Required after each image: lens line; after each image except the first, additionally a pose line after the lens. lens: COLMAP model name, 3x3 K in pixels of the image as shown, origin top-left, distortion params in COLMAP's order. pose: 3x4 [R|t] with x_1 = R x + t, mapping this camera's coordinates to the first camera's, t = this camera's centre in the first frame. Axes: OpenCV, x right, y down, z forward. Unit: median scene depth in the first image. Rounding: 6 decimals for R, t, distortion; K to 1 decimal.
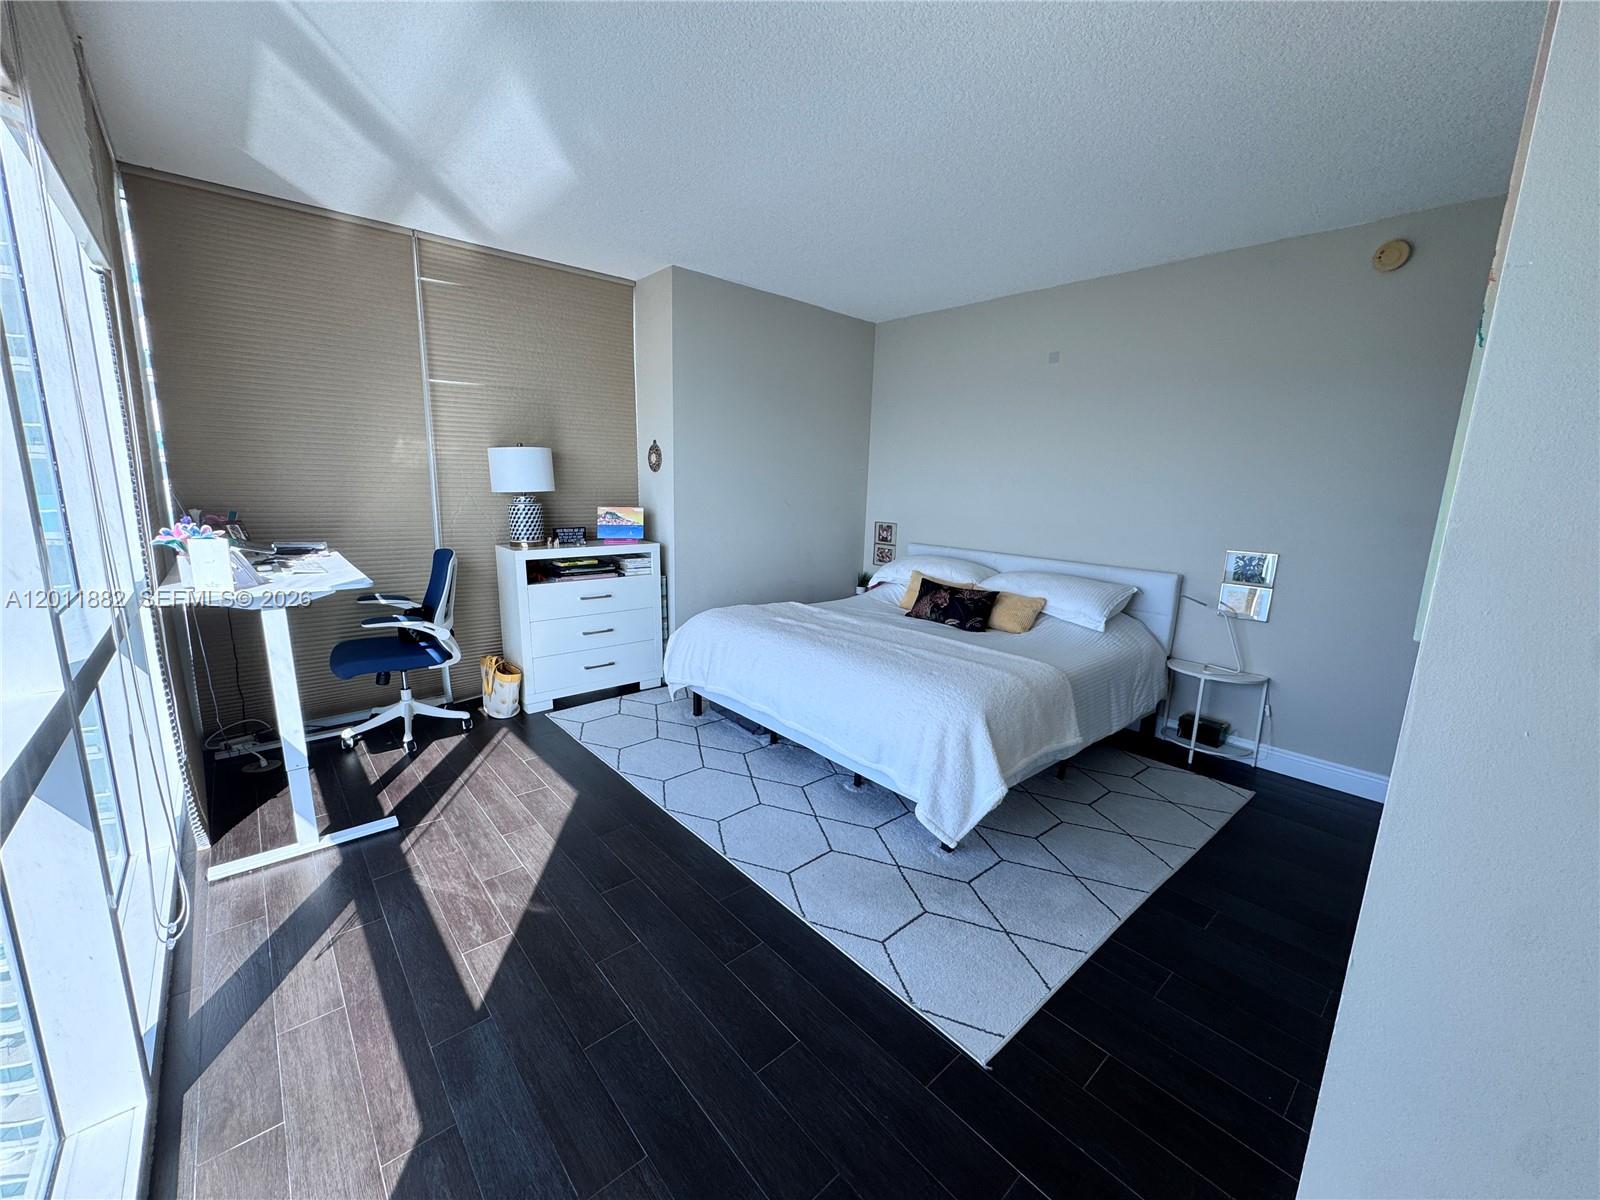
lens RADIAL K [[638.2, 0, 801.2], [0, 638.2, 602.7], [0, 0, 1]] dist [-0.002993, 0.000093]
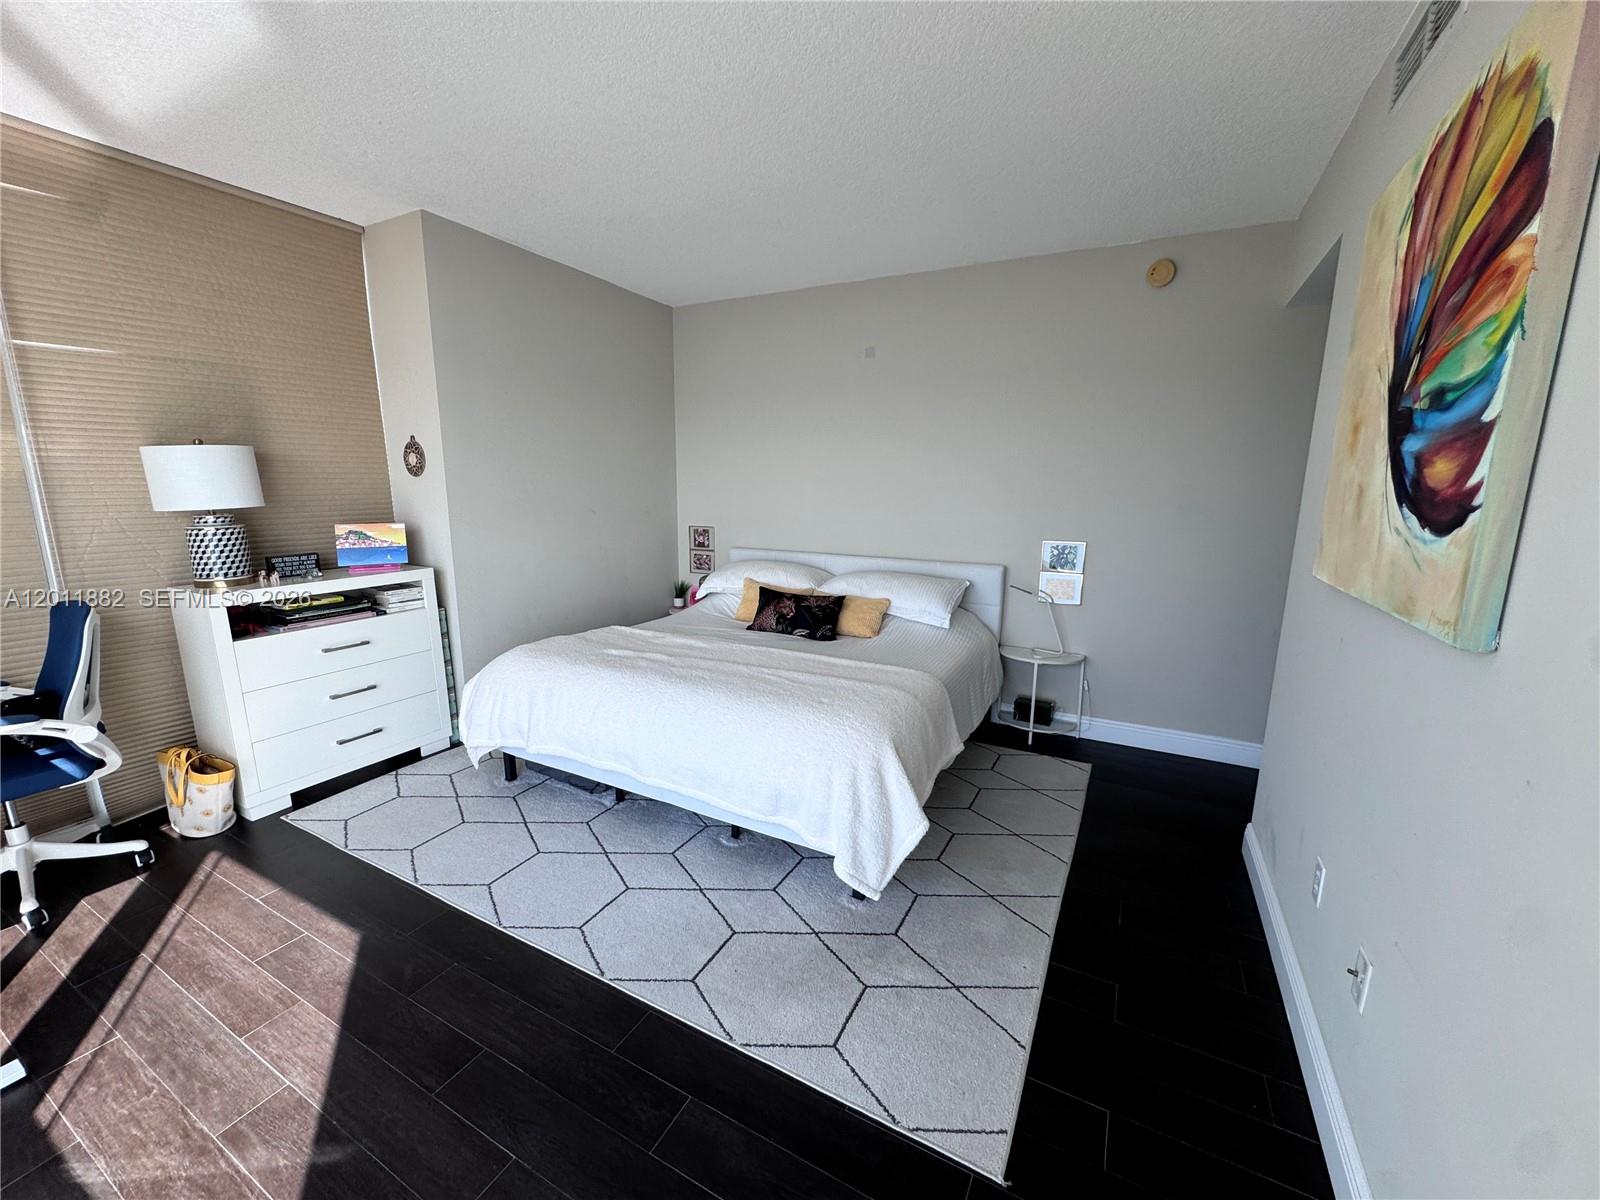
lens RADIAL K [[638.2, 0, 801.2], [0, 638.2, 602.7], [0, 0, 1]] dist [-0.002993, 0.000093]
pose [[0.936273, -0.085633, 0.340677, -0.079625], [0.083938, 0.996275, 0.019741, -0.032380], [-0.341098, 0.010113, 0.939973, 0.129130]]
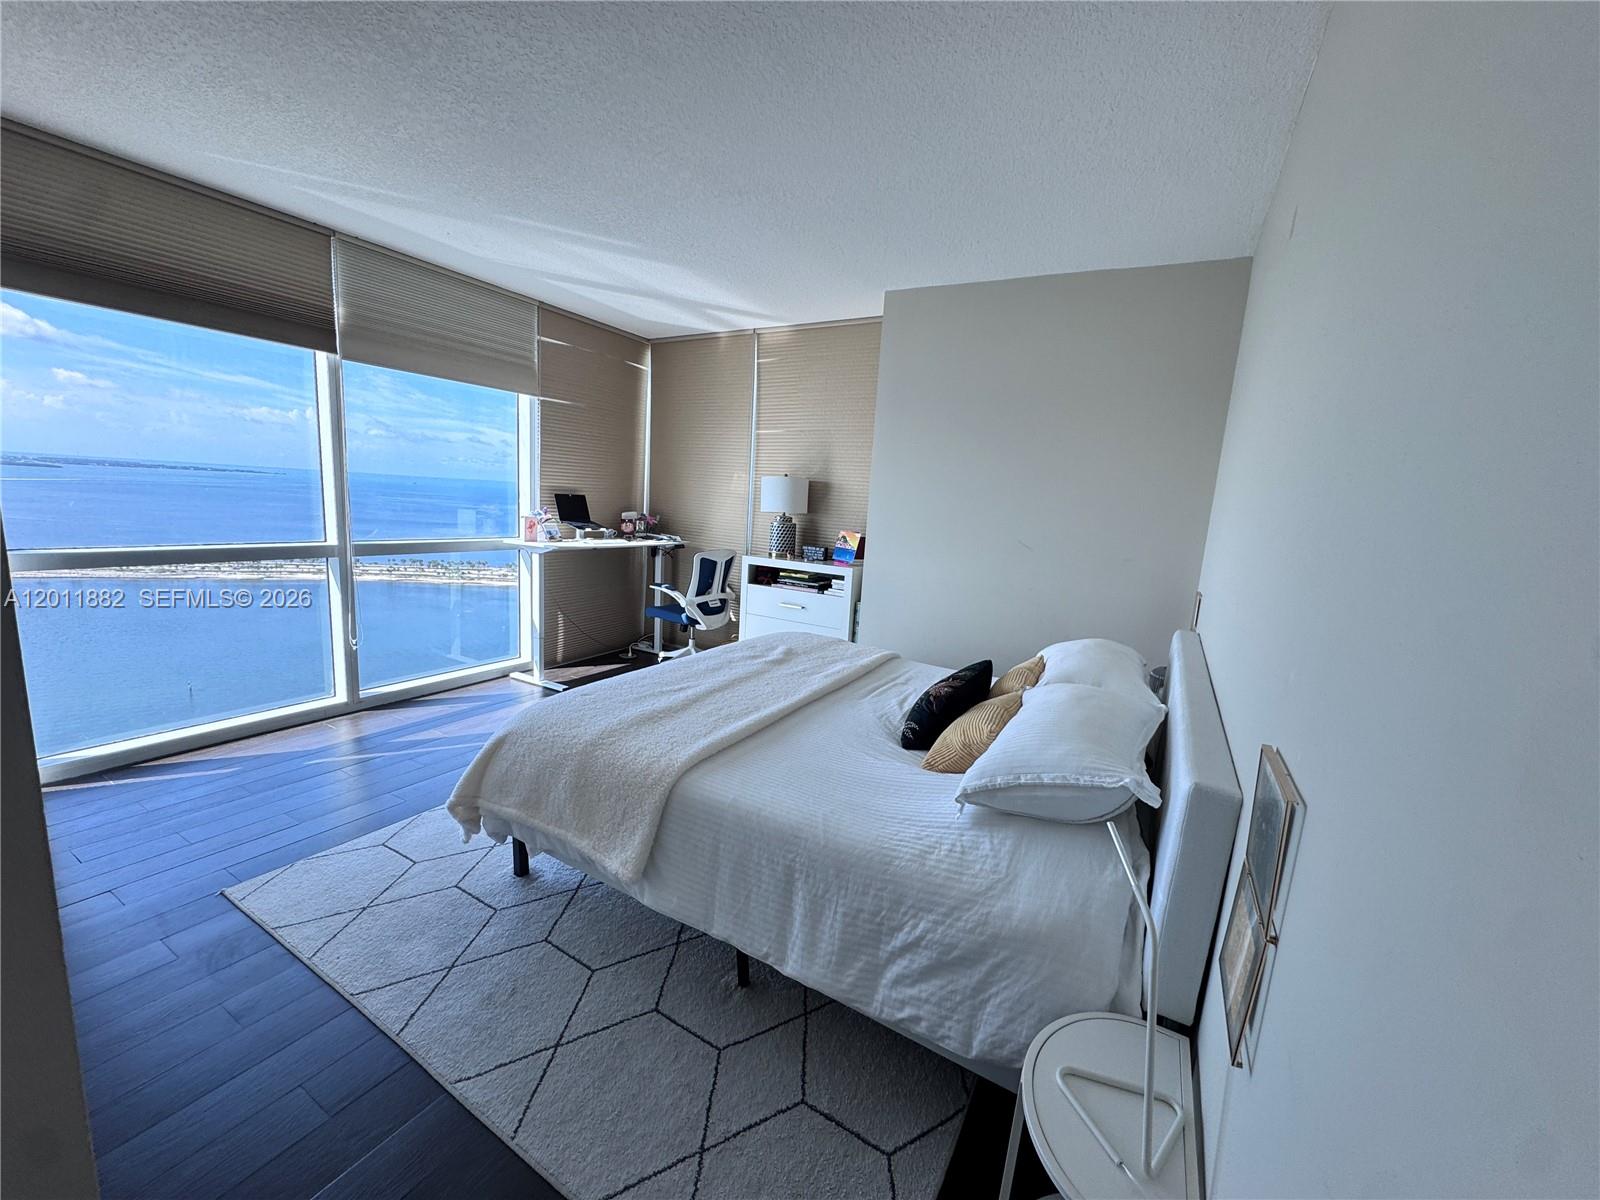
lens RADIAL K [[638.2, 0, 801.2], [0, 638.2, 602.7], [0, 0, 1]] dist [-0.002993, 0.000093]
pose [[0.322962, 0.146656, -0.934980, 0.809856], [-0.230761, 0.970307, 0.072488, -0.108613], [0.917848, 0.192346, 0.347215, 0.675277]]
